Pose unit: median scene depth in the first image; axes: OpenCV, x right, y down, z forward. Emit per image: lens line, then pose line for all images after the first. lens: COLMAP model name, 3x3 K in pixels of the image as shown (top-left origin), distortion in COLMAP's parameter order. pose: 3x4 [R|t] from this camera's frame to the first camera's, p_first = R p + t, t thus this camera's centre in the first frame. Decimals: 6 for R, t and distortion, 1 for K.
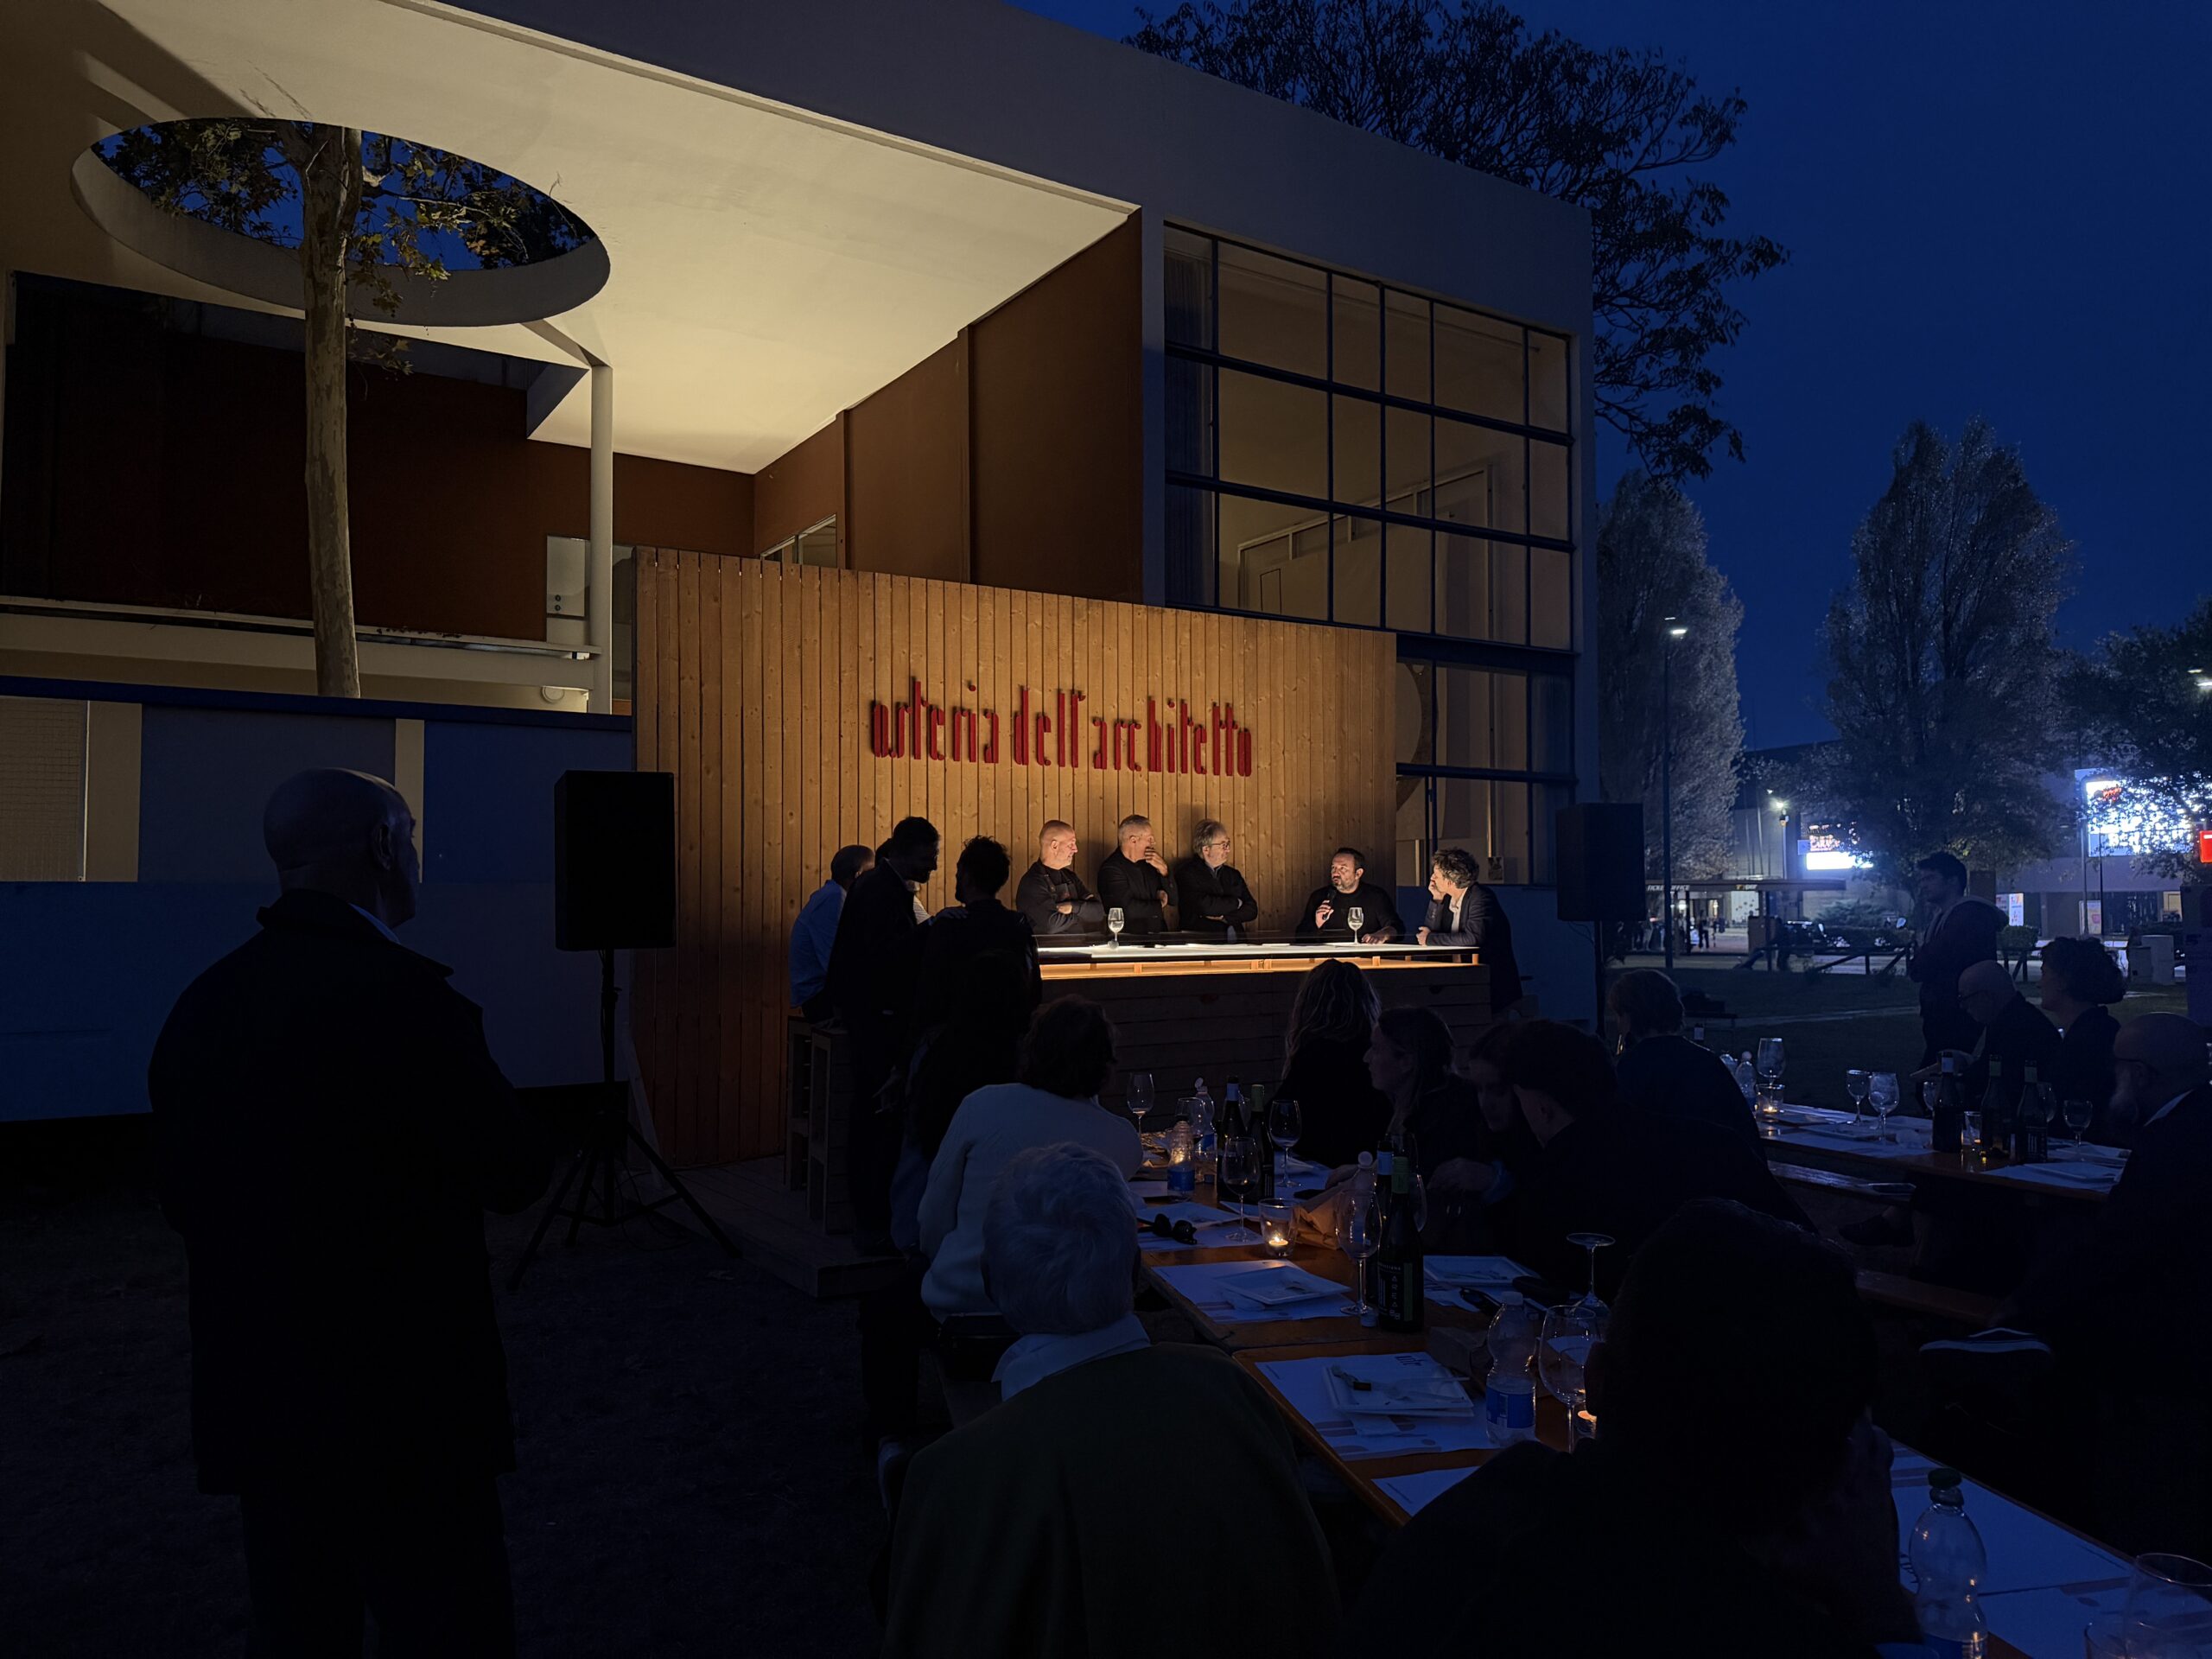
lens RADIAL K [[1554.4, 0, 1118.5], [0, 1554.4, 889.7], [0, 0, 1]] dist [0.003826, -0.070882]
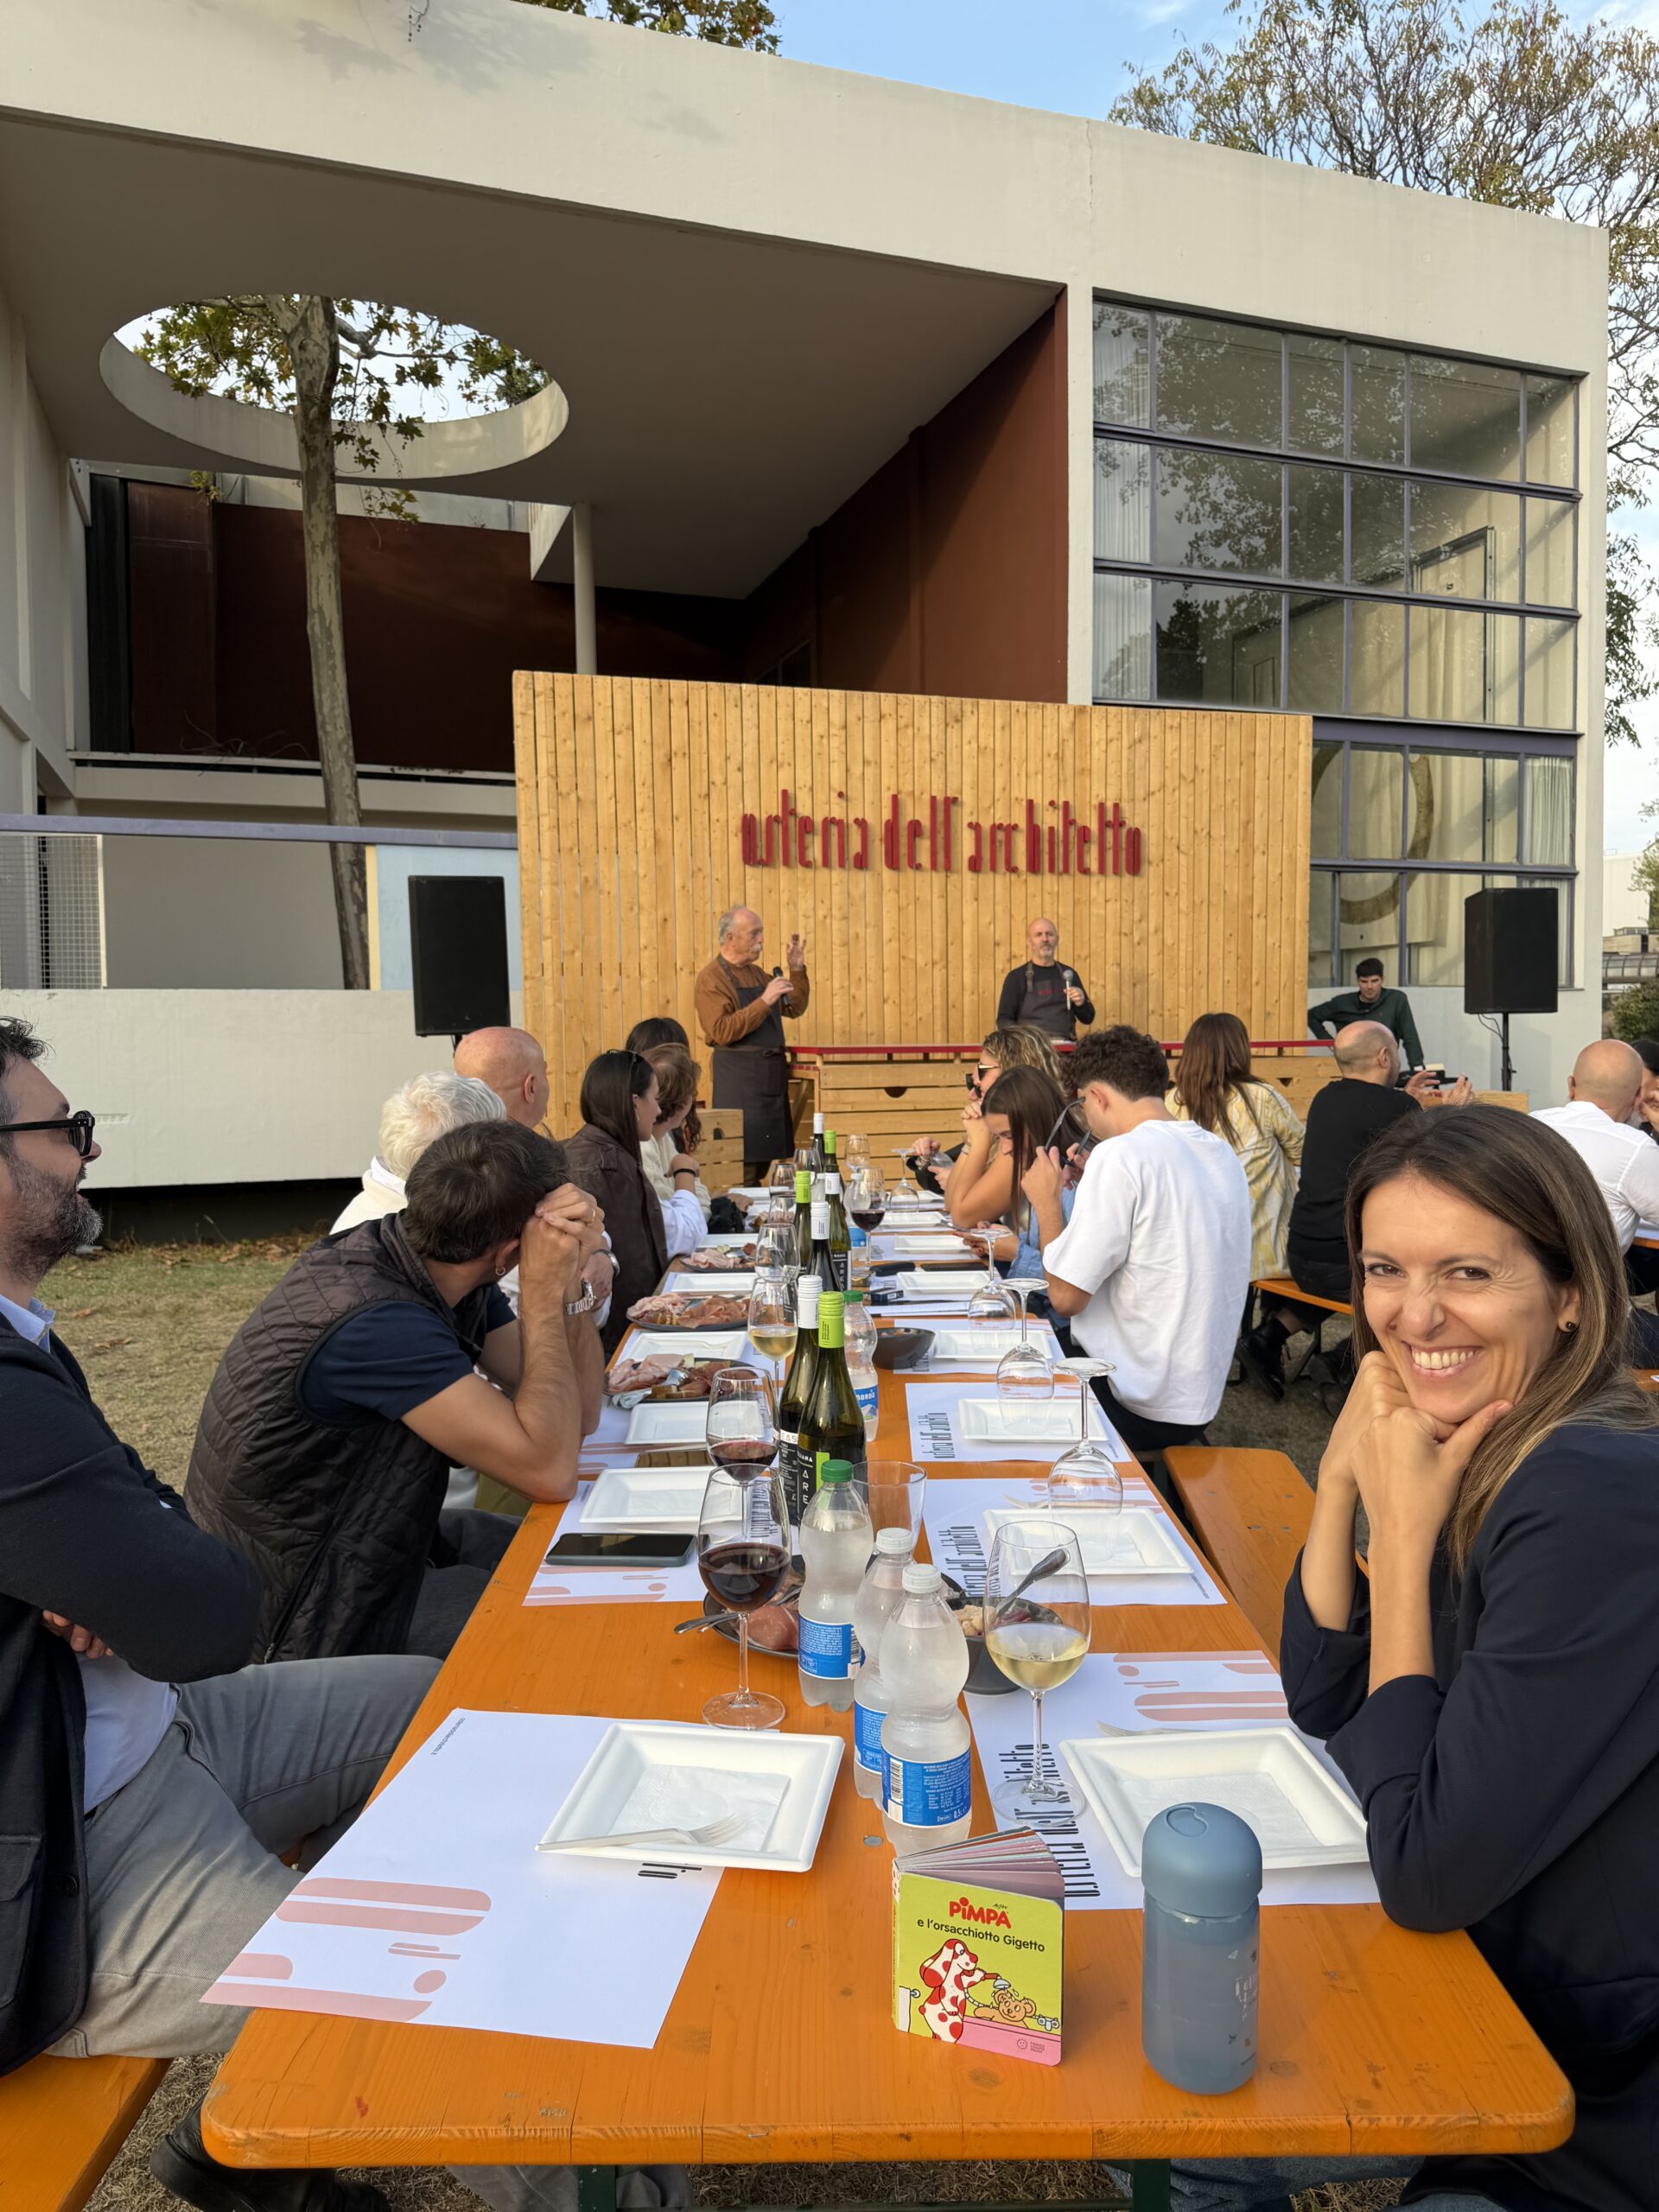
lens RADIAL K [[1550.9, 0, 829.5], [0, 1550.9, 1106.0], [0, 0, 1]] dist [0.048334, -0.070655]
pose [[0.972027, 0.004446, -0.234828, 0.132328], [0.010585, 0.997976, 0.062708, 0.008851], [0.234632, -0.063440, 0.970012, -0.019562]]
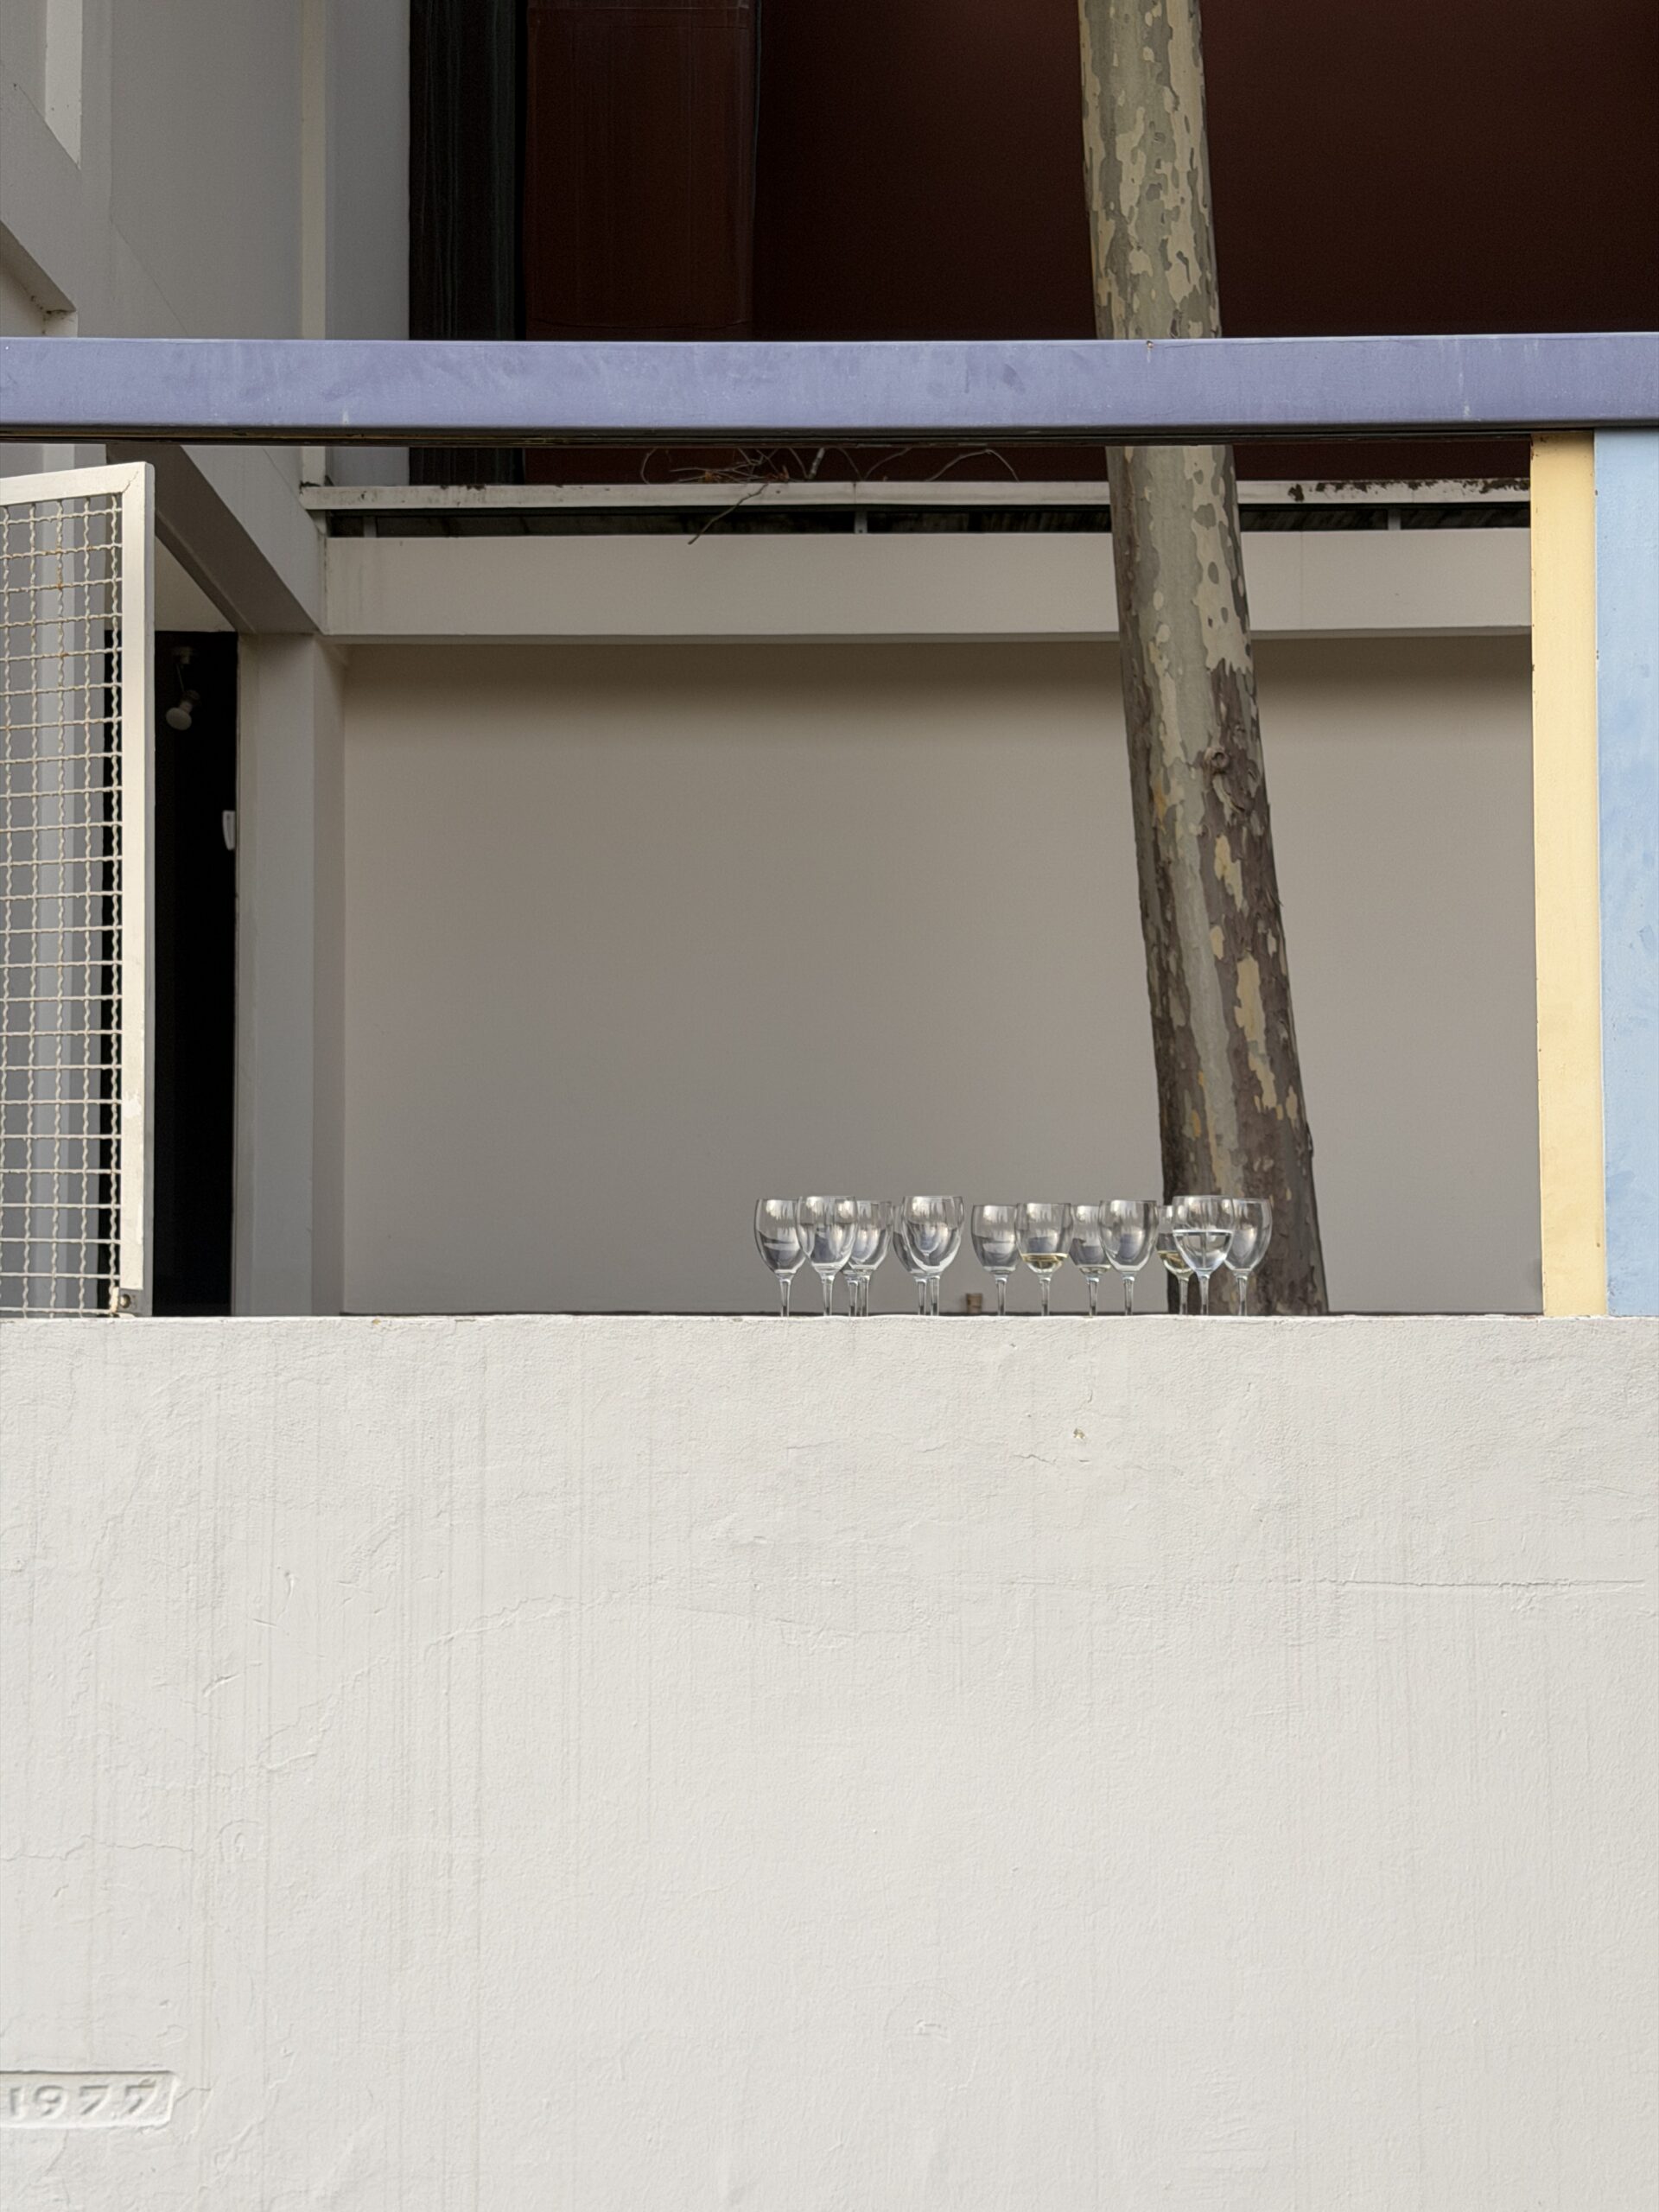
lens RADIAL K [[3075.4, 0, 829.5], [0, 3075.4, 1106.0], [0, 0, 1]] dist [0.006832, 0.010110]
pose [[0.835812, -0.030407, -0.548173, -0.333440], [0.007513, 0.999005, -0.043958, -0.017414], [0.548964, 0.032622, 0.835209, 0.657427]]
